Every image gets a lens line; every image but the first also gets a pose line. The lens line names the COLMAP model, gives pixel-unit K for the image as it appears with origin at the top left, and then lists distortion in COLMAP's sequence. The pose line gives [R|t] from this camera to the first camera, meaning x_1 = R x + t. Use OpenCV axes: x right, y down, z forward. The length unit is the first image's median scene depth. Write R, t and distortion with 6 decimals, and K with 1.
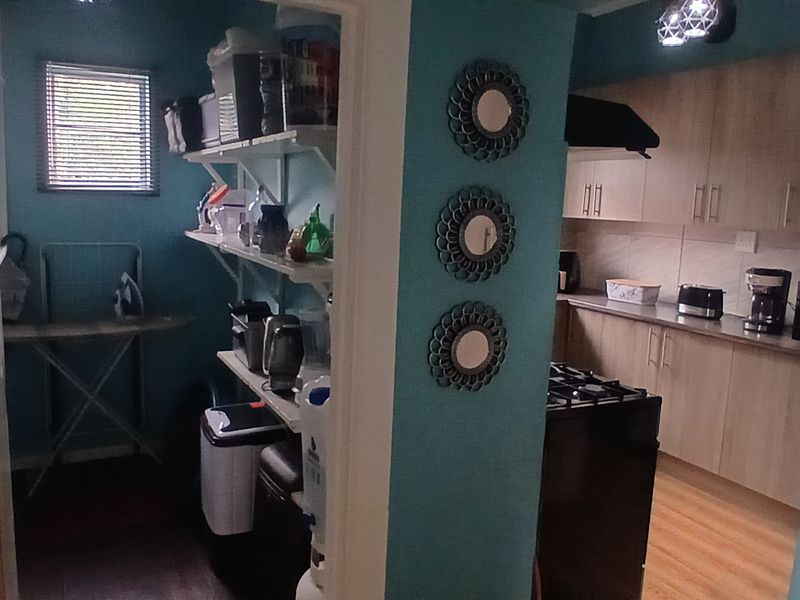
lens RADIAL K [[667.2, 0, 393.9], [0, 667.2, 296.3], [0, 0, 1]] dist [0.006632, -0.020345]
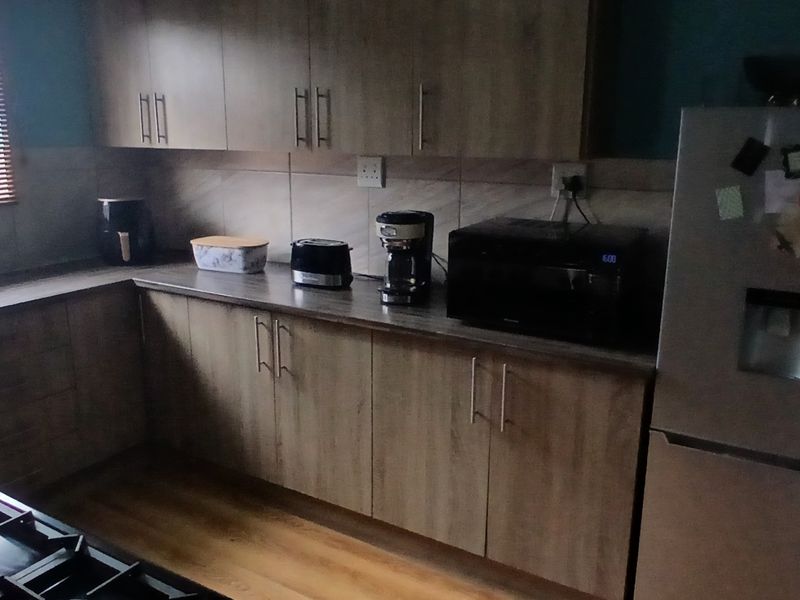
lens RADIAL K [[667.2, 0, 400.5], [0, 667.2, 299.1], [0, 0, 1]] dist [0.006632, -0.020345]
pose [[0.856873, -0.151580, 0.492739, 0.183495], [0.095508, 0.985927, 0.137210, -0.043486], [-0.506603, -0.070511, 0.859292, 0.361626]]
